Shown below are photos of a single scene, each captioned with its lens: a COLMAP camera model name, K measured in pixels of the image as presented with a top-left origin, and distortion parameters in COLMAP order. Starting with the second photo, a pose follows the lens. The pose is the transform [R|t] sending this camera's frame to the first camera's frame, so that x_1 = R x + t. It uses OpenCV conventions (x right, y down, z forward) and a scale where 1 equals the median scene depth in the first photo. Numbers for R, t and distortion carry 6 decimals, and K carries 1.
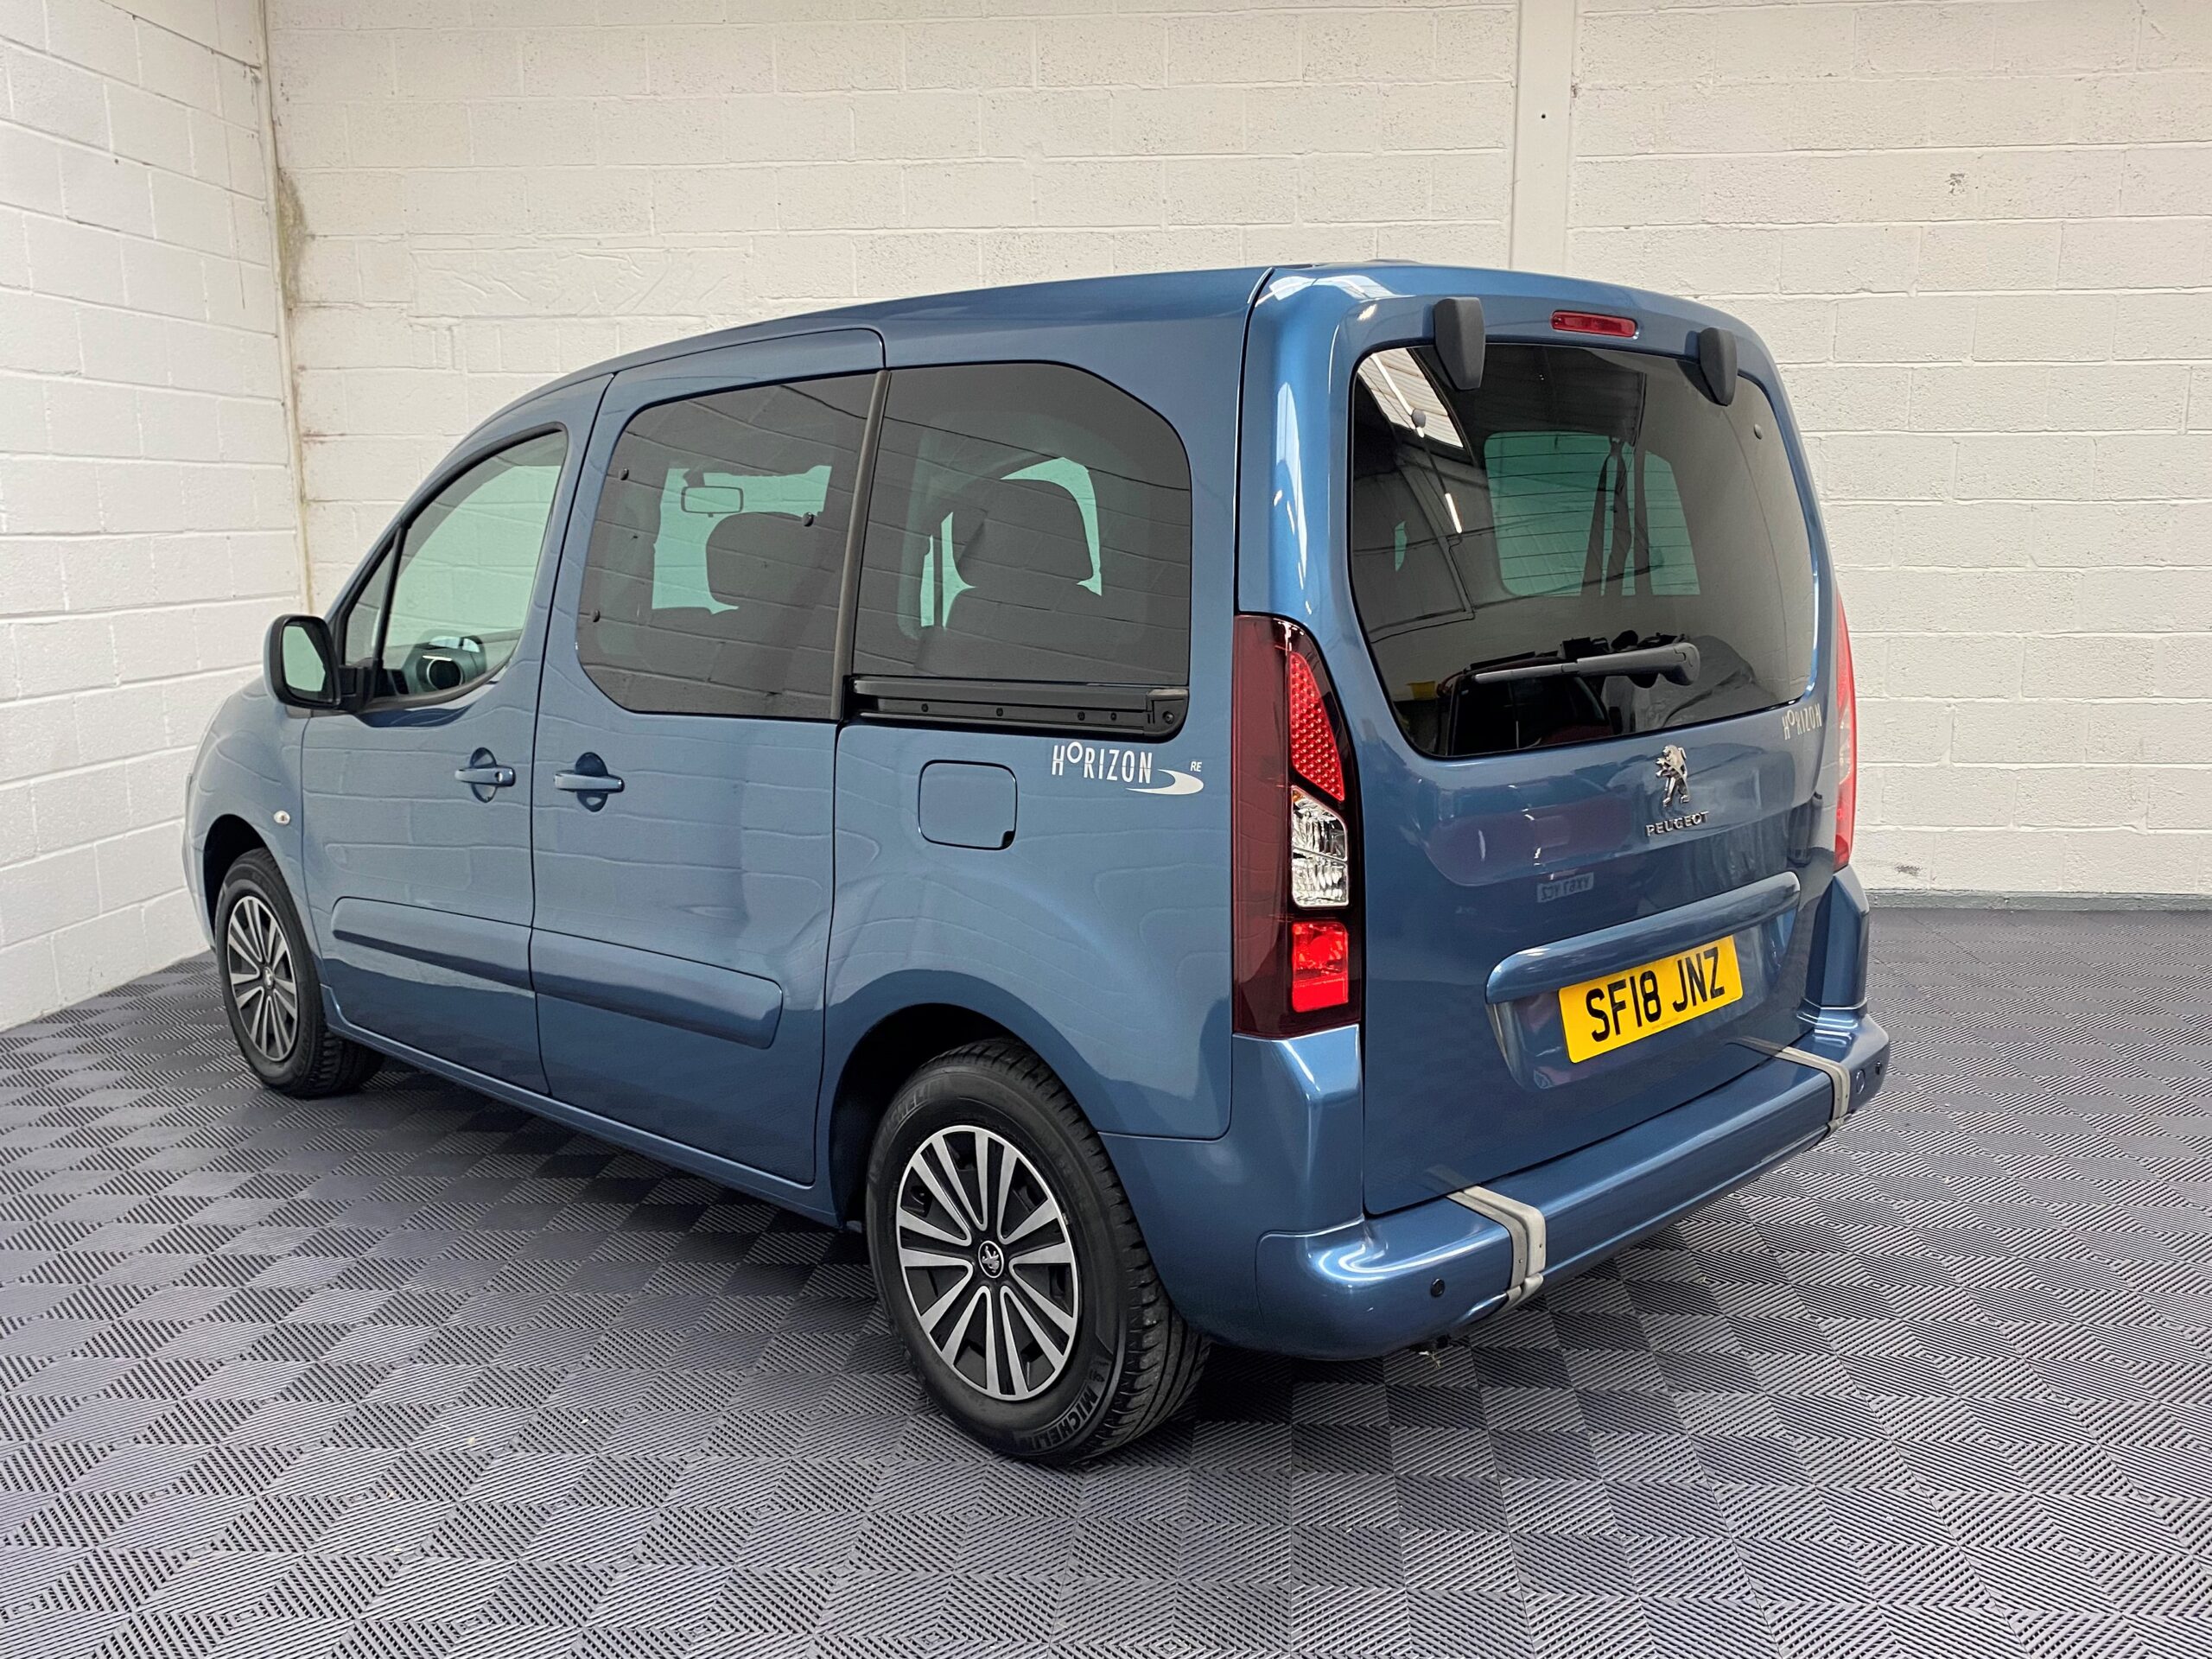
lens RADIAL K [[1882.6, 0, 1106.0], [0, 1882.6, 829.5], [0, 0, 1]] dist [0.042163, -0.002619]
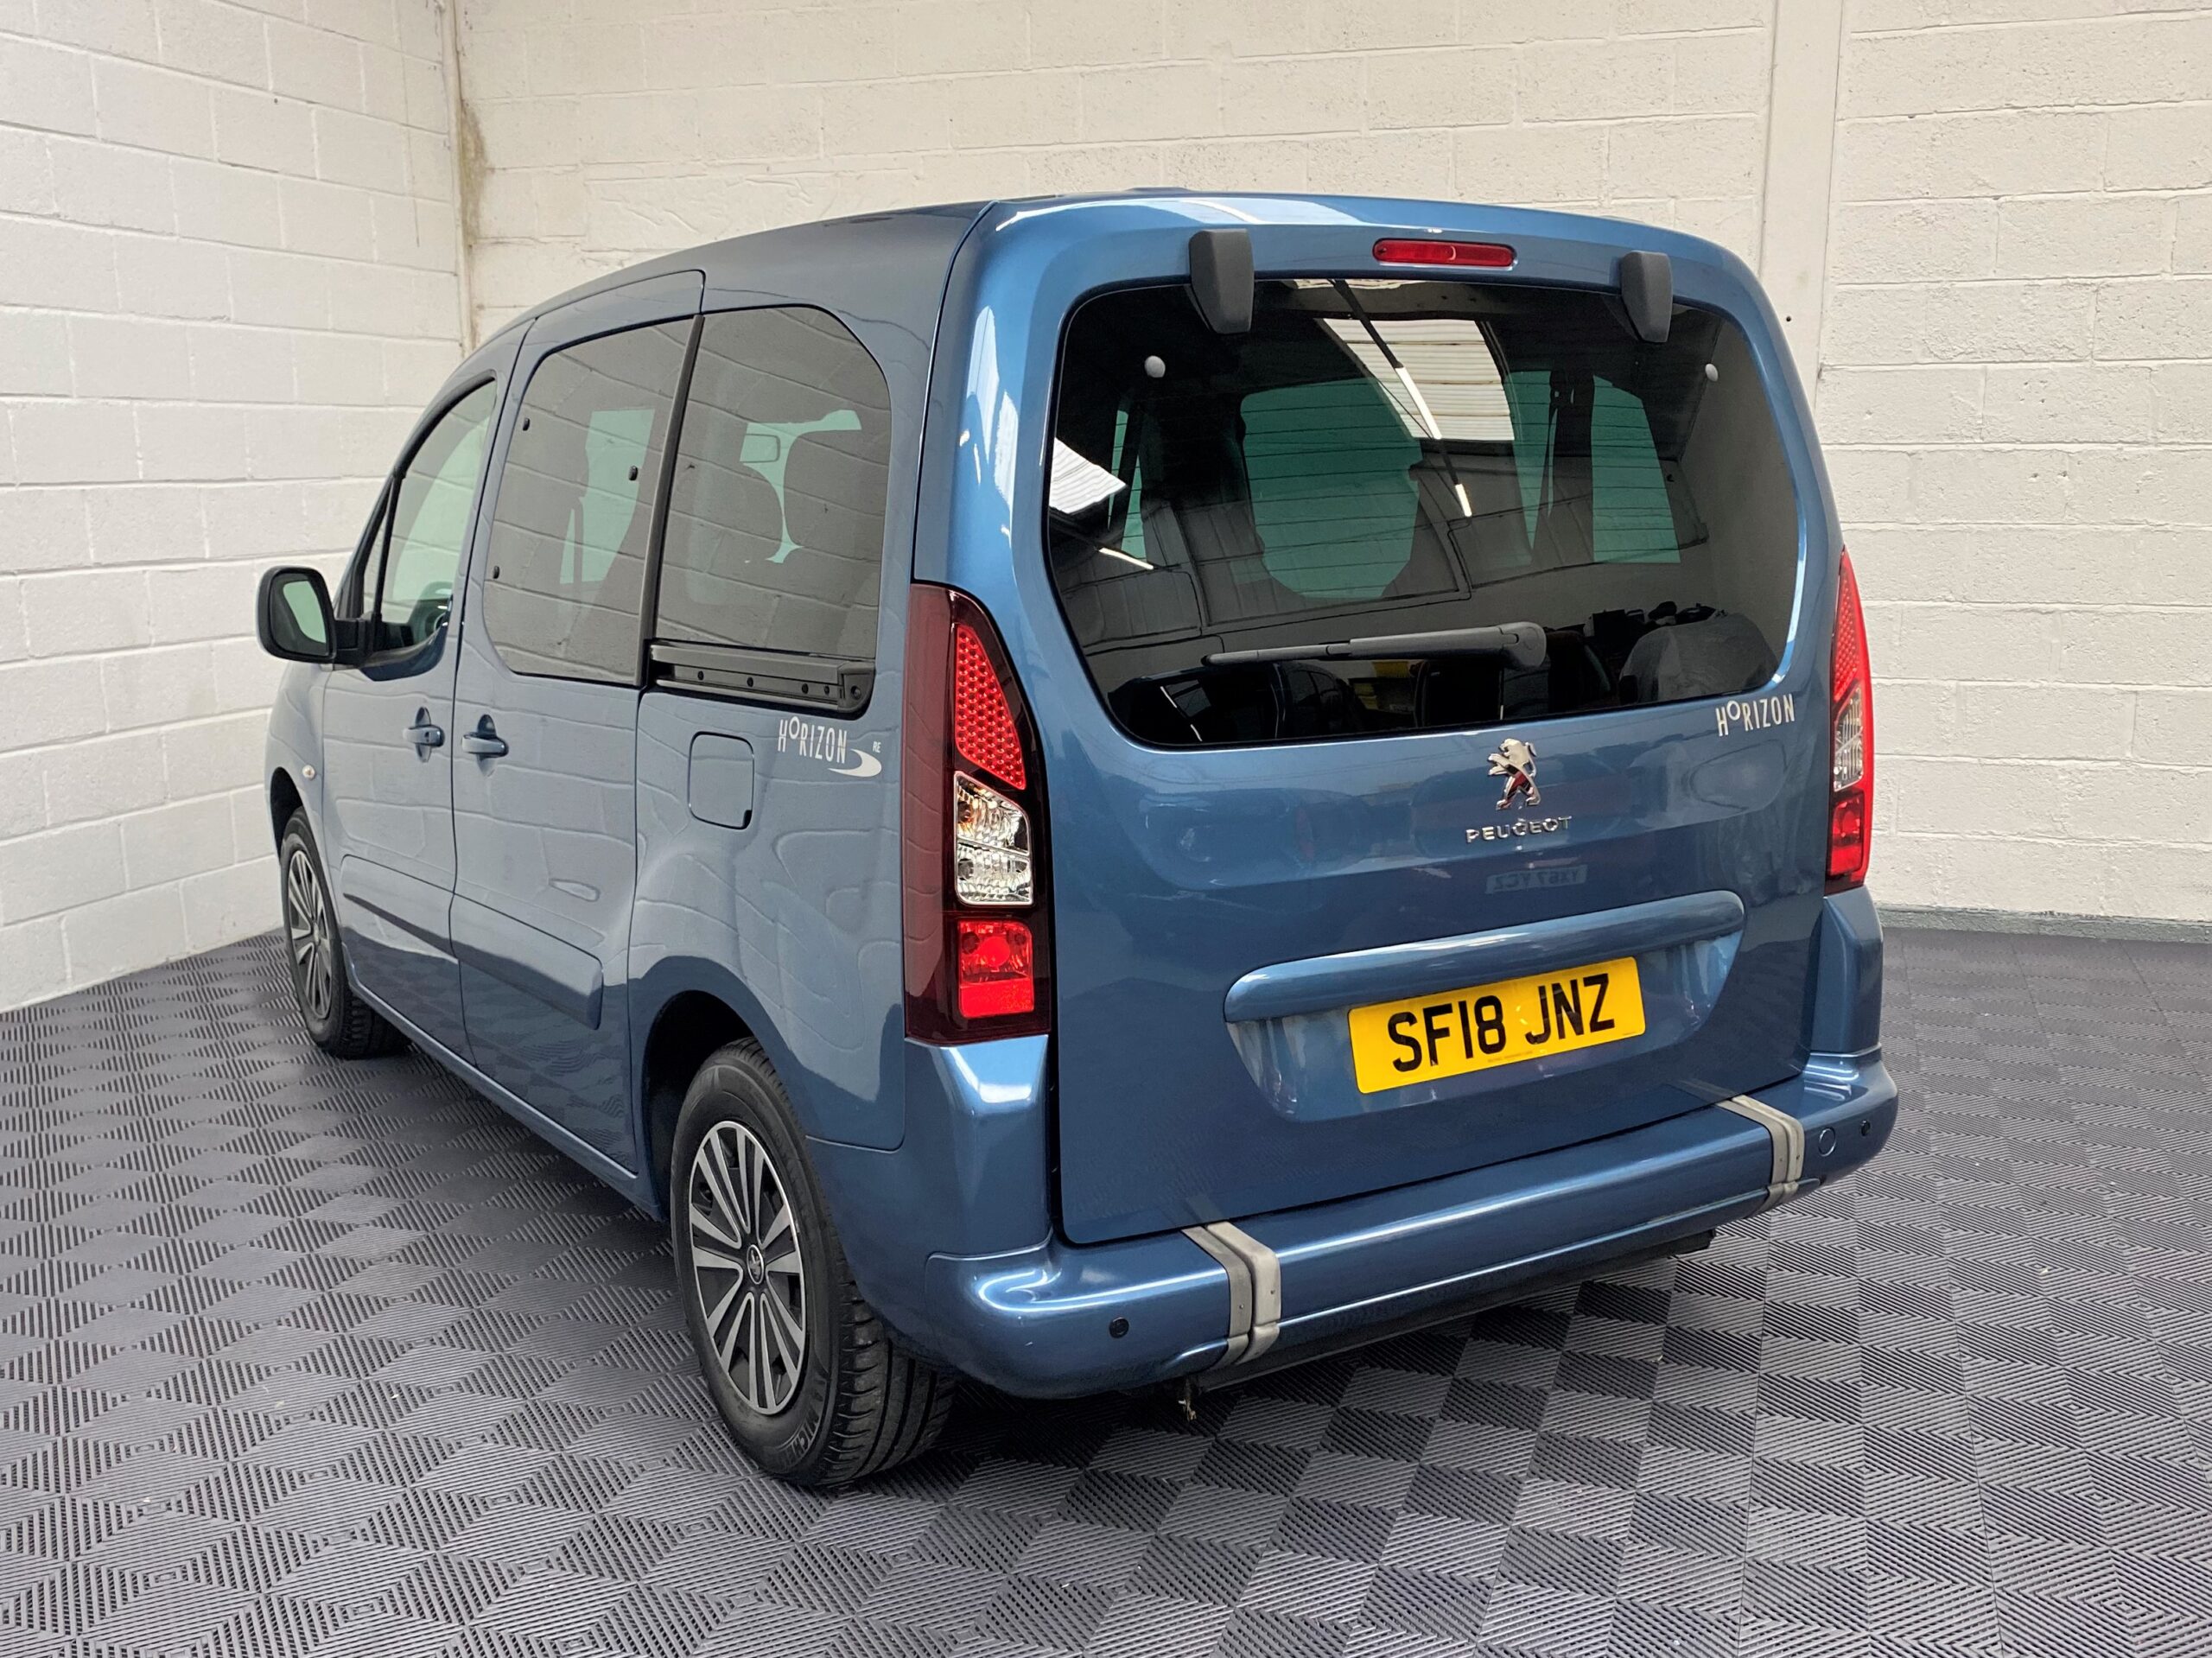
lens RADIAL K [[2132.5, 0, 1132.4], [0, 2132.5, 850.9], [0, 0, 1]] dist [0.026106, 0.015953]
pose [[0.978248, 0.038993, -0.203743, 0.324041], [-0.034992, 0.999118, 0.023206, -0.009352], [0.204468, -0.015572, 0.978749, -0.001267]]
